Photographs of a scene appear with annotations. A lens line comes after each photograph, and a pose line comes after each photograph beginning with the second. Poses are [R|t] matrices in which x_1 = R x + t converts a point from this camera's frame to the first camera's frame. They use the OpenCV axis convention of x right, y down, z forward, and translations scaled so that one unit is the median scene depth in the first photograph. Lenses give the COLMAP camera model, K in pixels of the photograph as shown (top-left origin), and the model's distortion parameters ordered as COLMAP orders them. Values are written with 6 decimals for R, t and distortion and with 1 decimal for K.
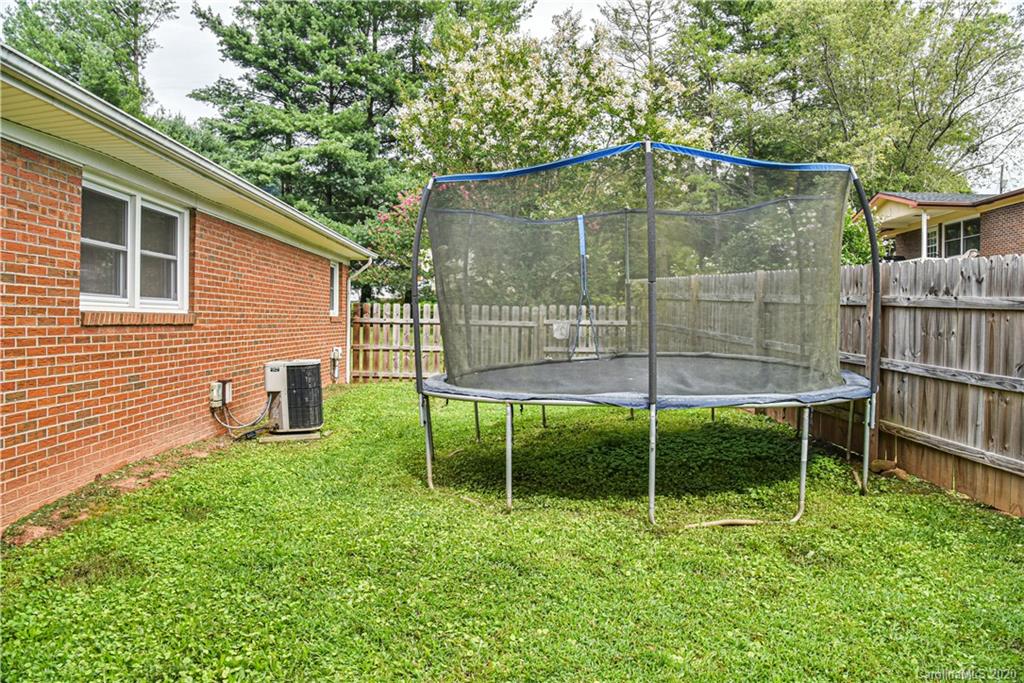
lens RADIAL K [[688.3, 0, 512.0], [0, 688.3, 341.5], [0, 0, 1]] dist [-0.108535, 0.054466]
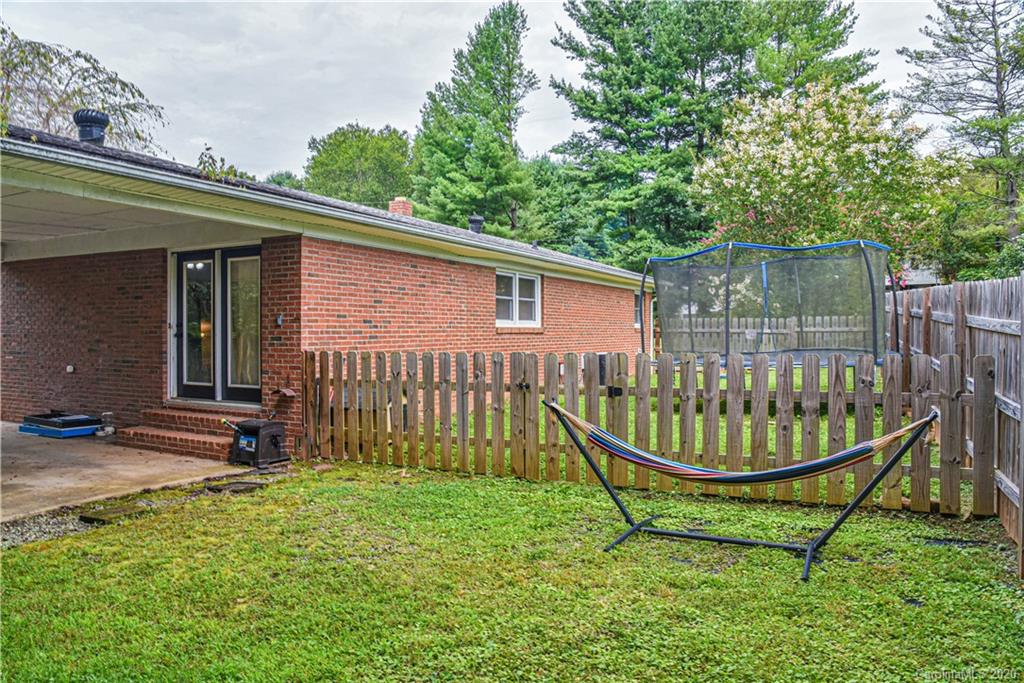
lens RADIAL K [[688.3, 0, 512.0], [0, 688.3, 341.5], [0, 0, 1]] dist [-0.108535, 0.054466]
pose [[0.871088, -0.010534, -0.491014, 0.072061], [0.000928, 0.999803, -0.019804, 0.006483], [0.491126, 0.016796, 0.870927, -0.132227]]
